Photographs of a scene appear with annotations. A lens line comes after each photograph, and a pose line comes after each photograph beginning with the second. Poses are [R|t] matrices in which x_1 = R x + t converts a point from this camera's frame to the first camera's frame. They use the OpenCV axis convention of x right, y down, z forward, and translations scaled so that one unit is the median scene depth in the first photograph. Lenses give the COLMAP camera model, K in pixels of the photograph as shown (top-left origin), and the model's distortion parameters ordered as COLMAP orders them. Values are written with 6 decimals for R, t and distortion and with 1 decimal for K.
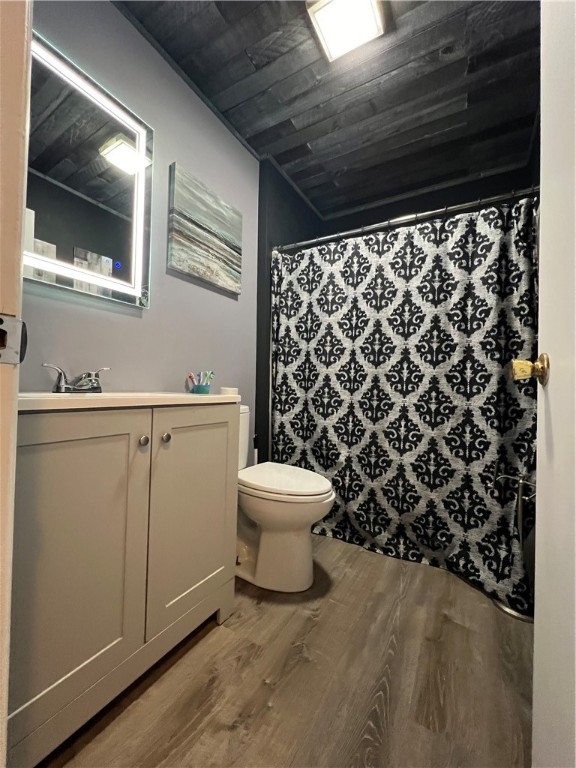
lens RADIAL K [[306.9, 0, 289.8], [0, 306.9, 381.0], [0, 0, 1]] dist [0.000806, 0.000101]
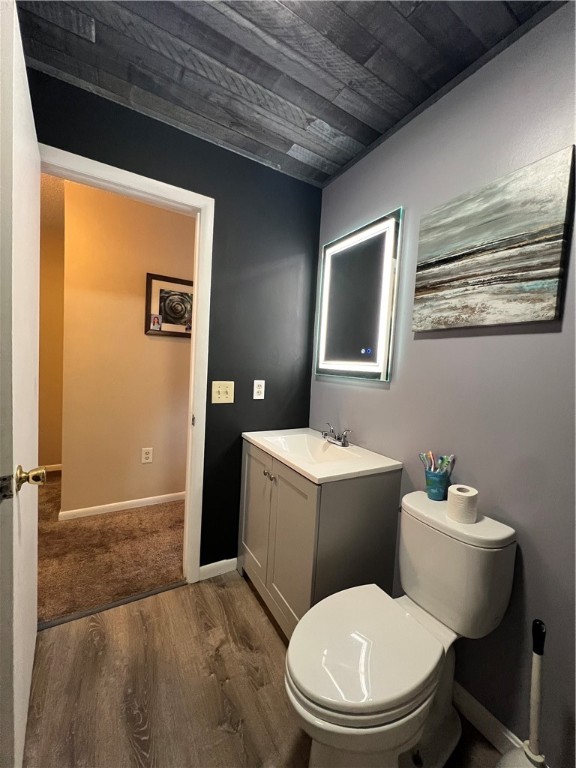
lens RADIAL K [[306.9, 0, 290.5], [0, 306.9, 385.4], [0, 0, 1]] dist [0.000806, 0.000101]
pose [[-0.479560, 0.006338, -0.877486, 0.578358], [-0.054447, 0.997832, 0.036963, -0.217154], [0.875818, 0.065503, -0.478175, 1.089553]]
